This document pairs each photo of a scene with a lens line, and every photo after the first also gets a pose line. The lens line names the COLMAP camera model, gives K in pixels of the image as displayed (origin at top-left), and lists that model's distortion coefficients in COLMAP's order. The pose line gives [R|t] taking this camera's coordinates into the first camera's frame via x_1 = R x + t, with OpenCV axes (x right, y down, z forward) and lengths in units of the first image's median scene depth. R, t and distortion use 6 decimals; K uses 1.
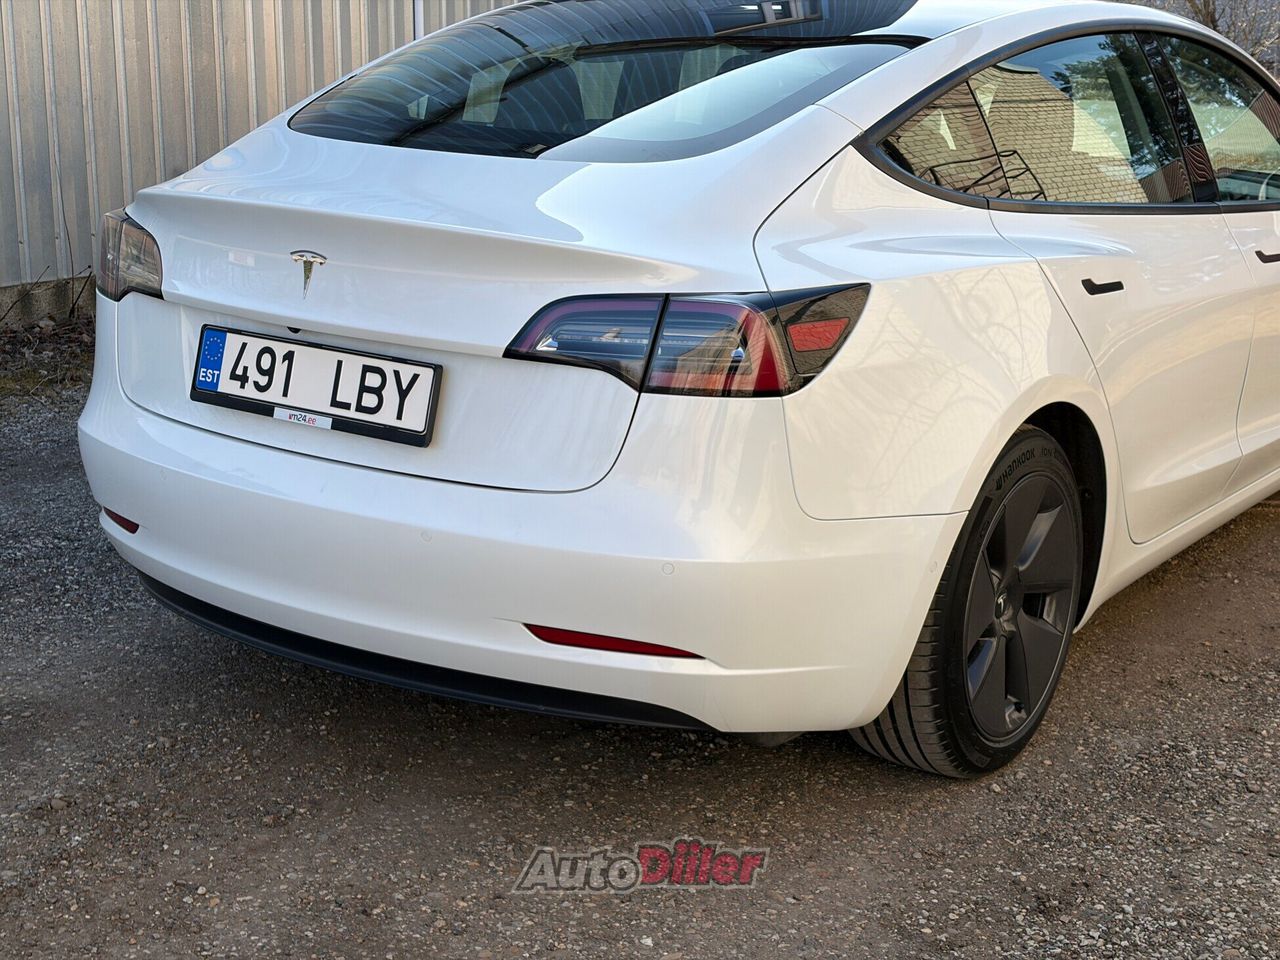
lens RADIAL K [[1985.2, 0, 650.1], [0, 1985.2, 486.8], [0, 0, 1]] dist [0.136998, 0.000000]
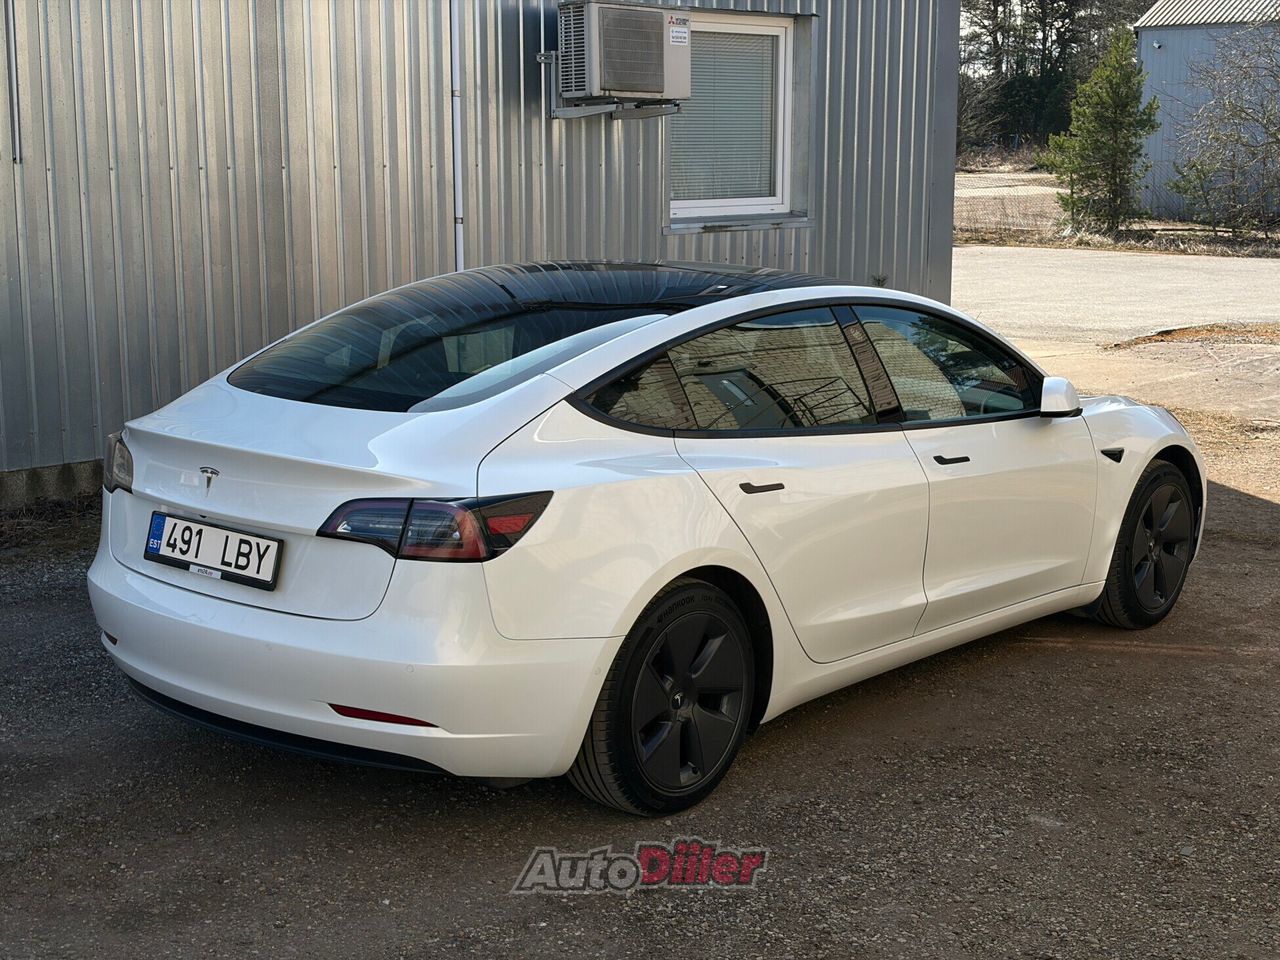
lens RADIAL K [[1985.2, 0, 638.6], [0, 1985.2, 470.7], [0, 0, 1]] dist [0.136998, 0.000000]
pose [[0.995194, 0.007251, -0.097654, 0.311443], [-0.014578, 0.997112, -0.074527, -0.001021], [0.096831, 0.075592, 0.992426, -0.530631]]
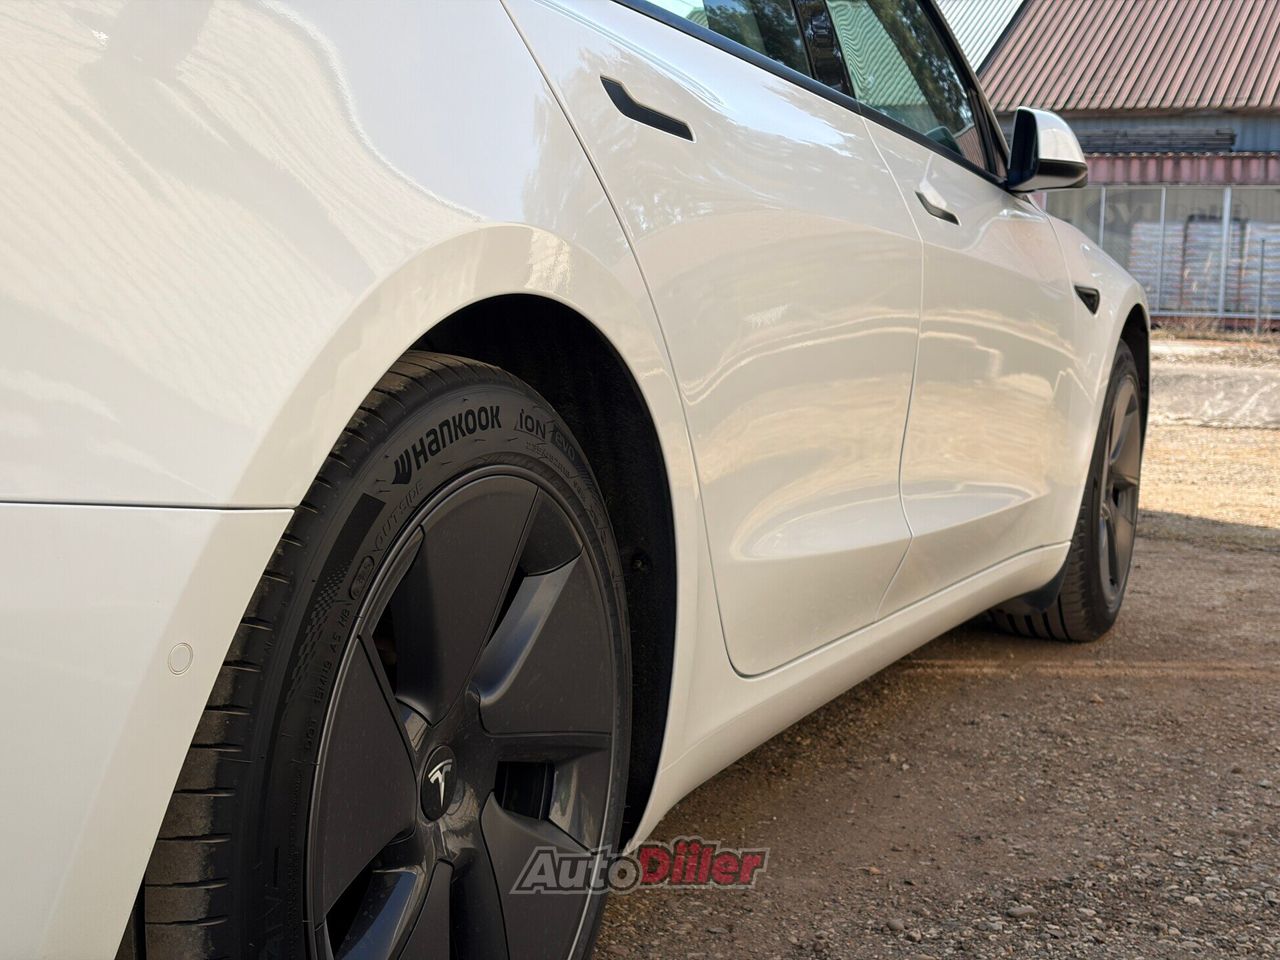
lens RADIAL K [[1985.2, 0, 637.6], [0, 1985.2, 476.4], [0, 0, 1]] dist [0.136998, 0.000000]
pose [[0.982880, -0.010182, 0.183965, 0.150187], [0.035269, 0.990405, -0.133617, 0.055806], [-0.180839, 0.137817, 0.973809, 0.611062]]
